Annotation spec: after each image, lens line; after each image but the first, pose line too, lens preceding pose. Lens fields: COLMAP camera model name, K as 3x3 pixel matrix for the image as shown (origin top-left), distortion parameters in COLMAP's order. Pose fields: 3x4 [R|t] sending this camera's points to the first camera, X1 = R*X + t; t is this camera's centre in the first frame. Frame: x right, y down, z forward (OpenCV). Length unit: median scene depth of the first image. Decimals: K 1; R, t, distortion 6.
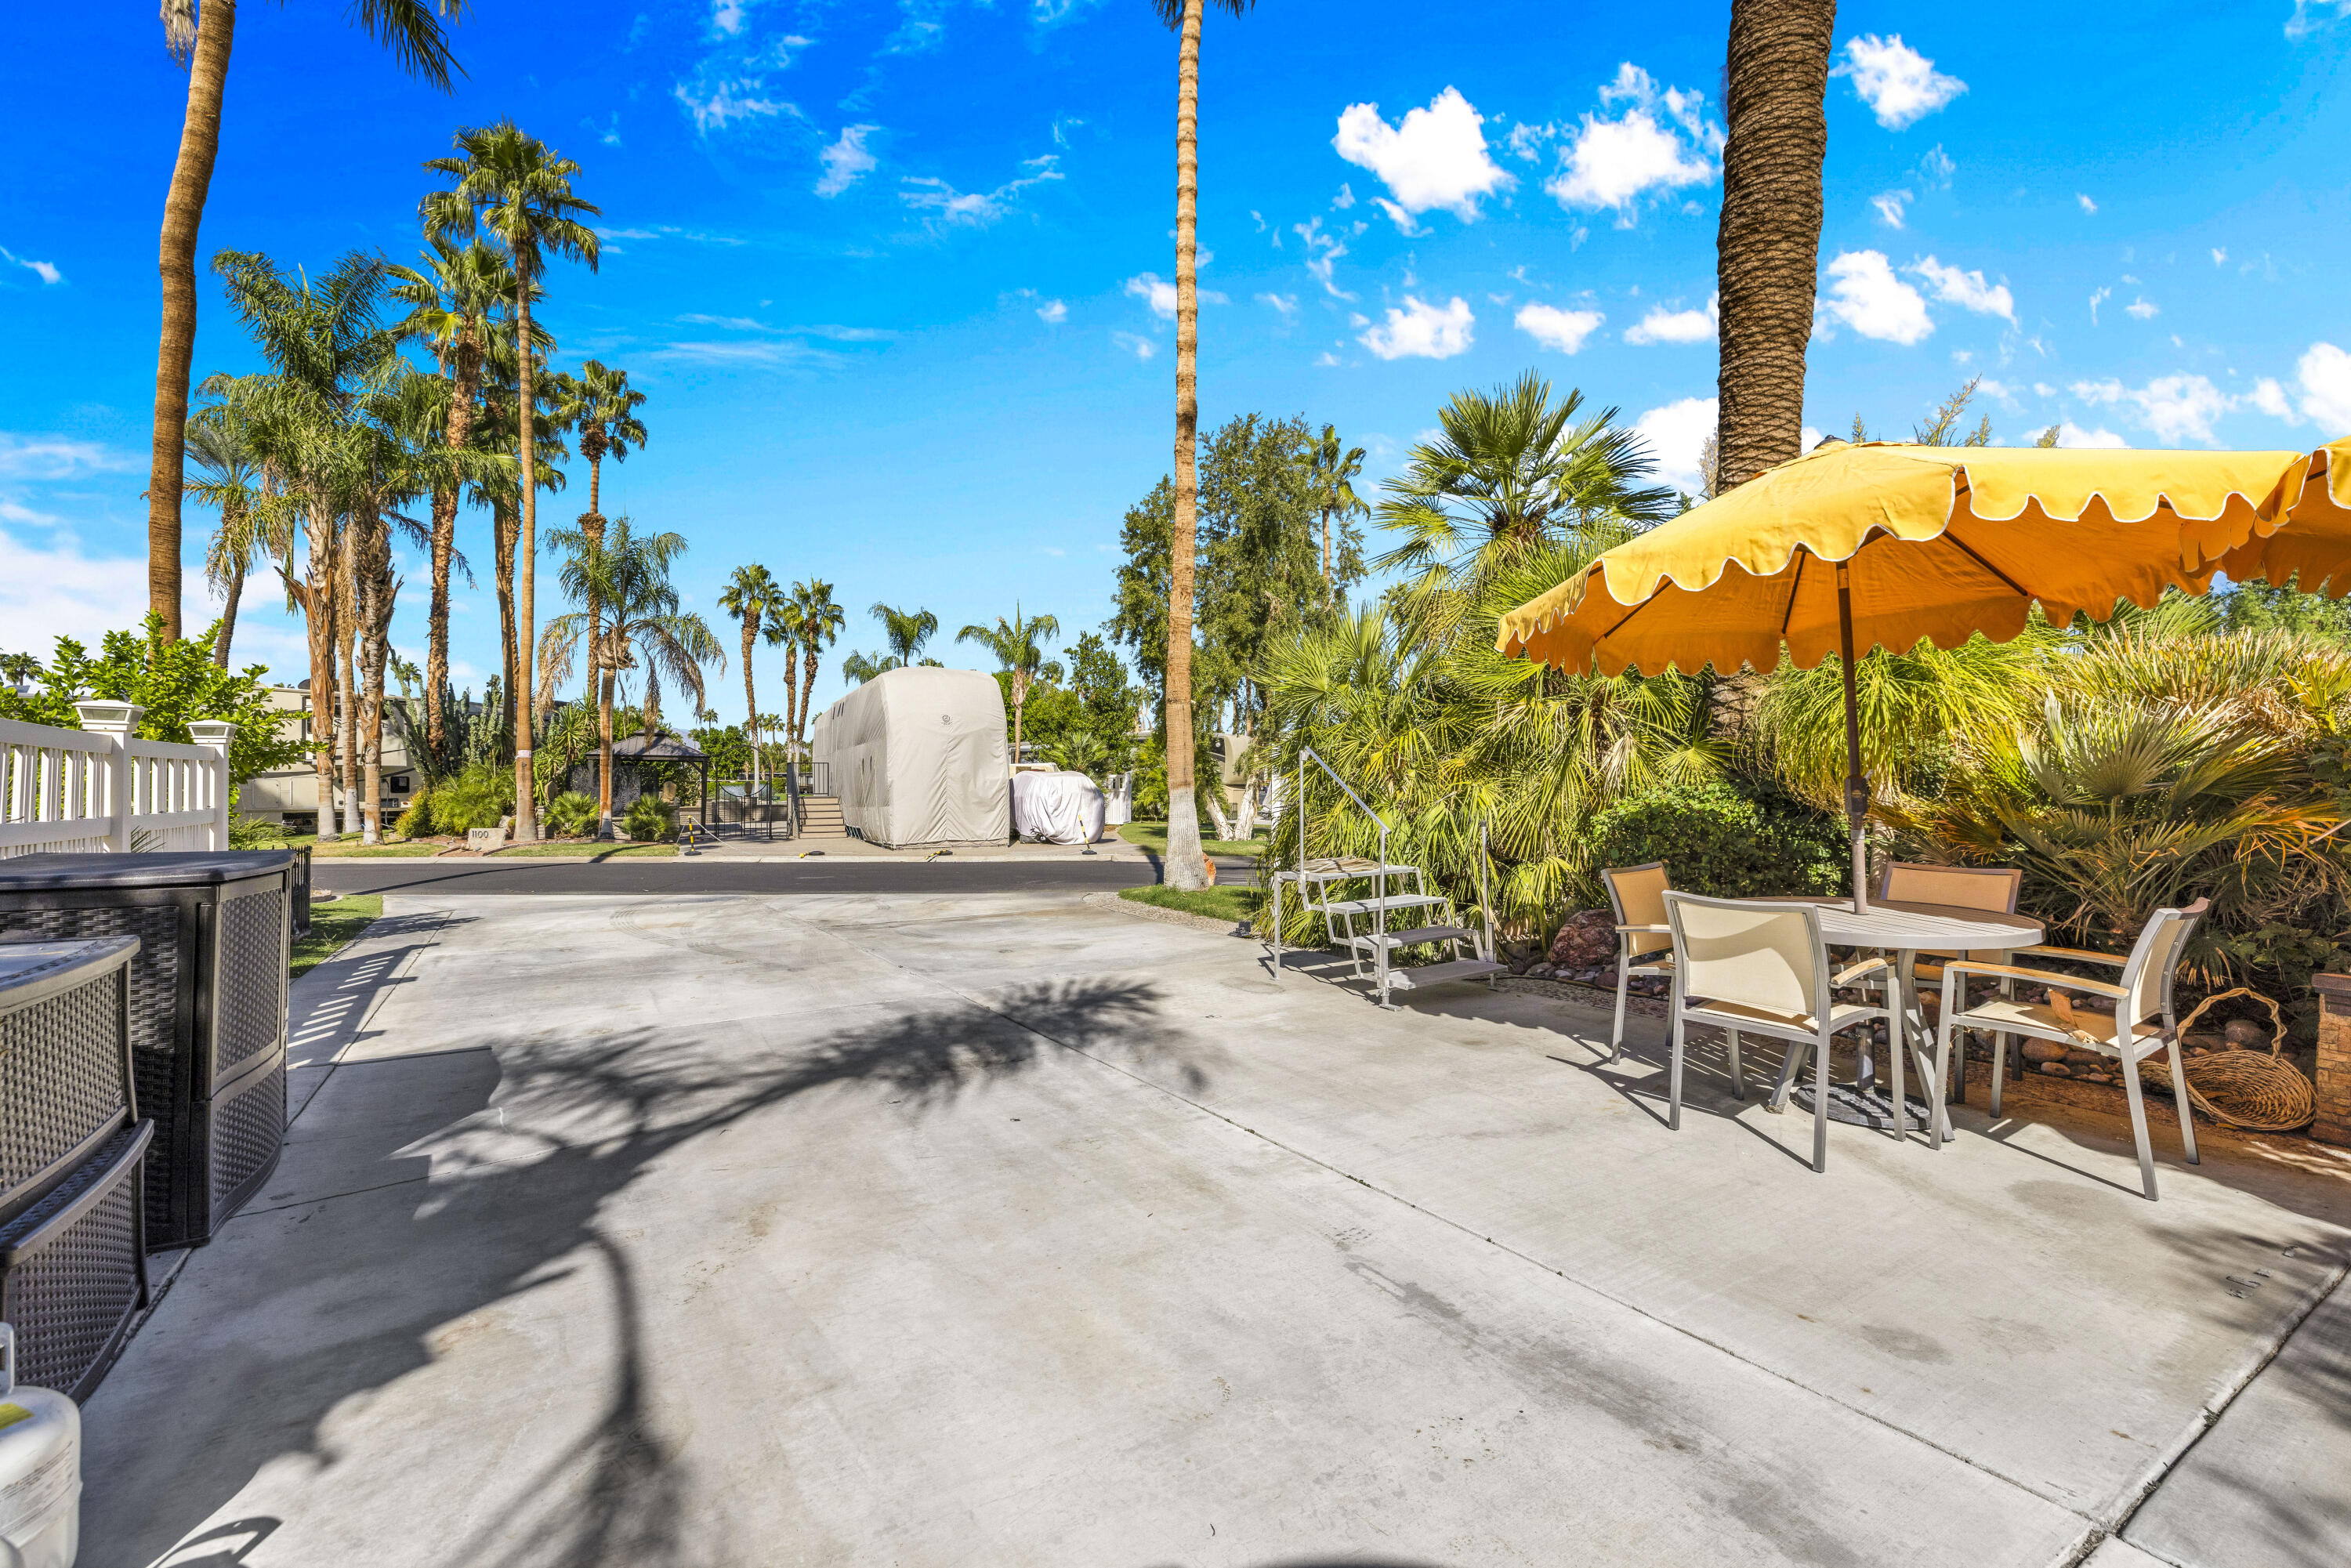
lens RADIAL K [[1032.2, 0, 1189.7], [0, 1032.2, 784.9], [0, 0, 1]] dist [0.001916, 0.000459]
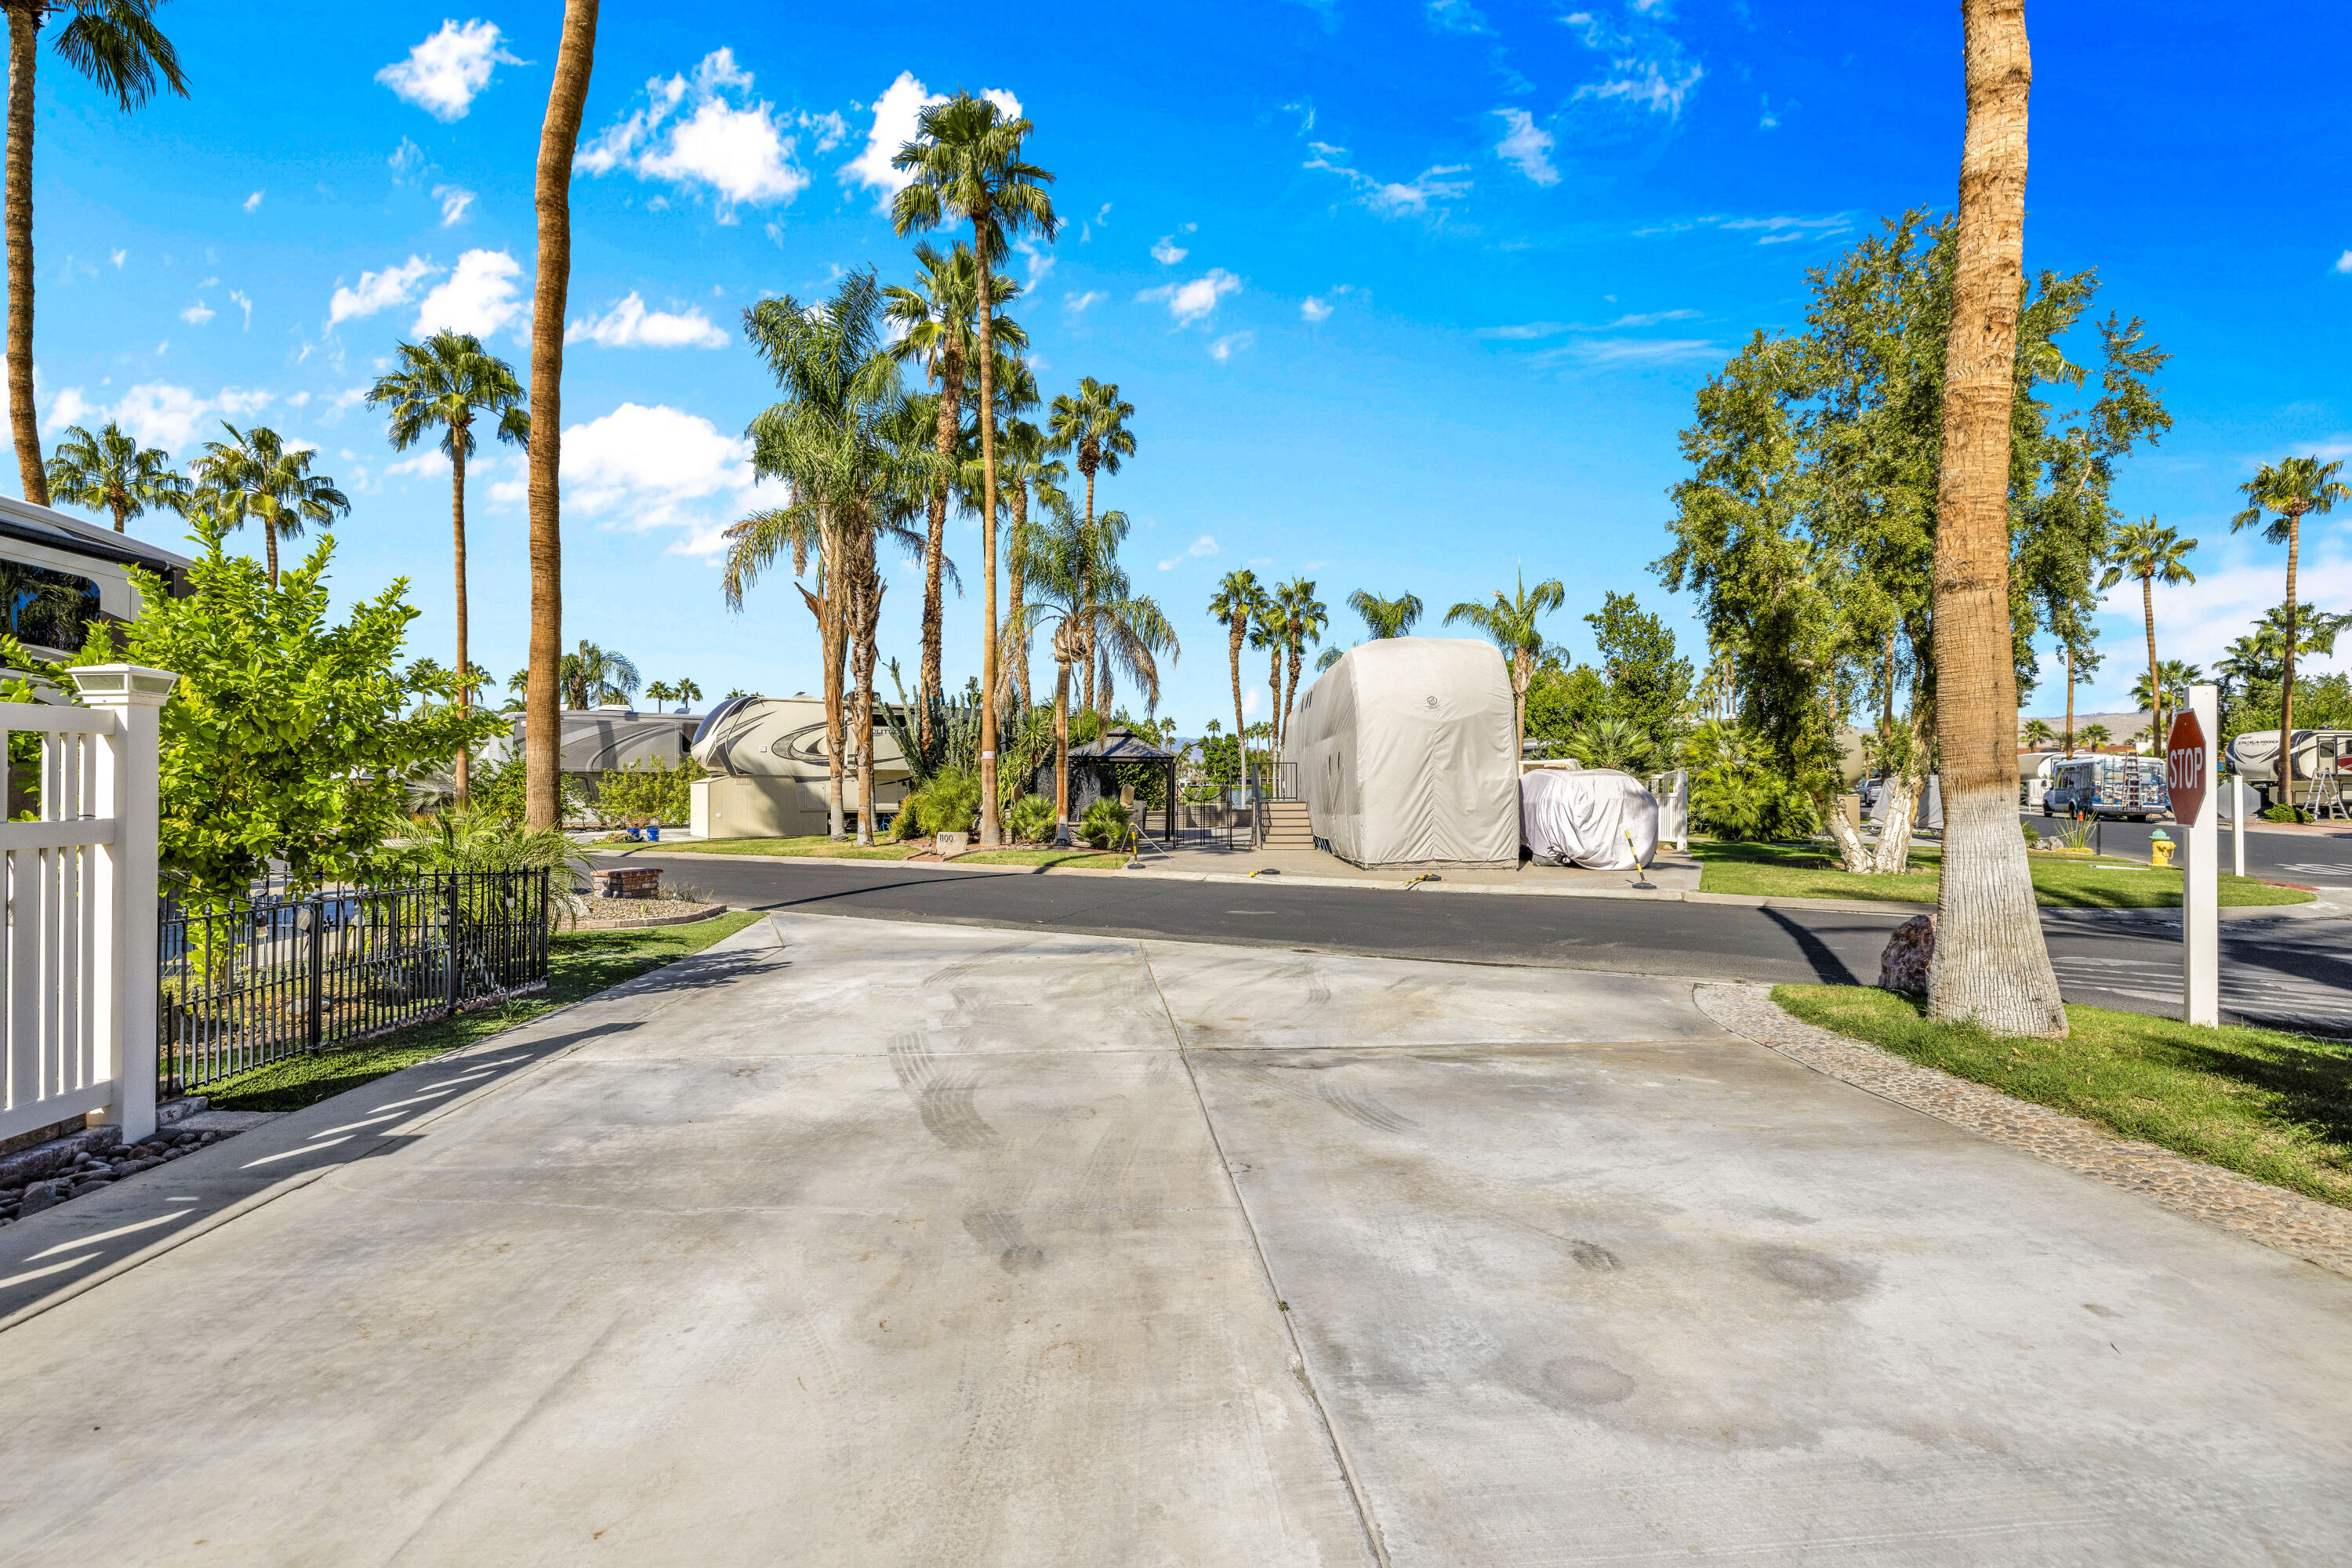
lens RADIAL K [[1000.9, 0, 1148.1], [0, 1000.9, 771.6], [0, 0, 1]] dist [0.002217, 0.000389]
pose [[0.871921, -0.008052, -0.489580, -0.053131], [-0.000911, 0.999836, -0.018066, 0.001838], [0.489645, 0.016199, 0.871771, 0.234777]]
